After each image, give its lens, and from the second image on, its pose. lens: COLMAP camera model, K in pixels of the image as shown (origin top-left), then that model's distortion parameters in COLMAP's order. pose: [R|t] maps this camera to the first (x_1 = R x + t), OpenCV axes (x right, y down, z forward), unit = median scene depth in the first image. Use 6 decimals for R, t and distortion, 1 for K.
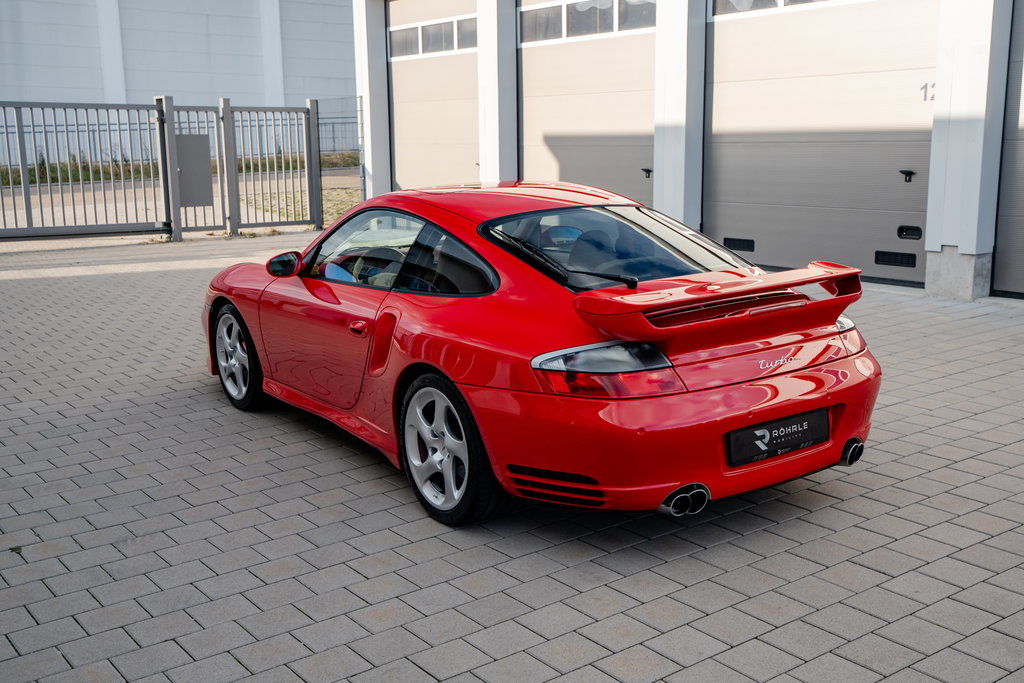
lens RADIAL K [[1084.5, 0, 518.2], [0, 1084.5, 342.9], [0, 0, 1]] dist [0.115513, 0.000000]
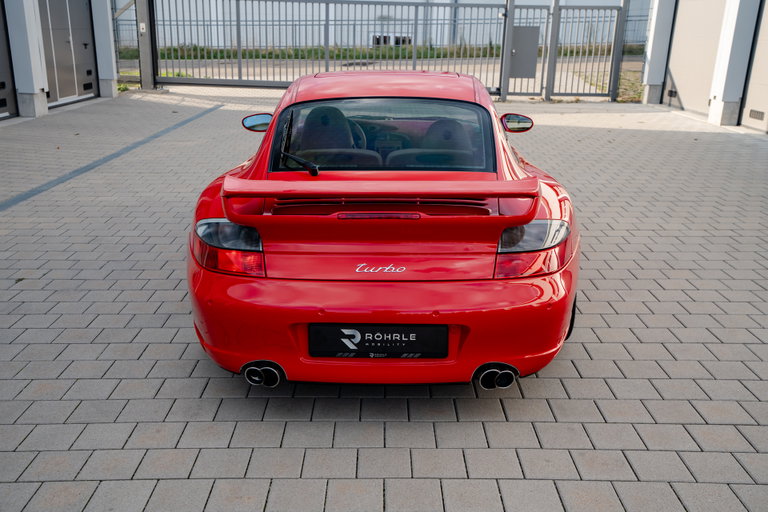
lens RADIAL K [[724.7, 0, 342.7], [0, 724.7, 261.1], [0, 0, 1]] dist [0.081103, 0.000000]
pose [[0.816221, 0.216411, -0.535676, 0.081181], [-0.150367, 0.974814, 0.164703, -0.013388], [0.557828, -0.053886, 0.828205, 0.062773]]
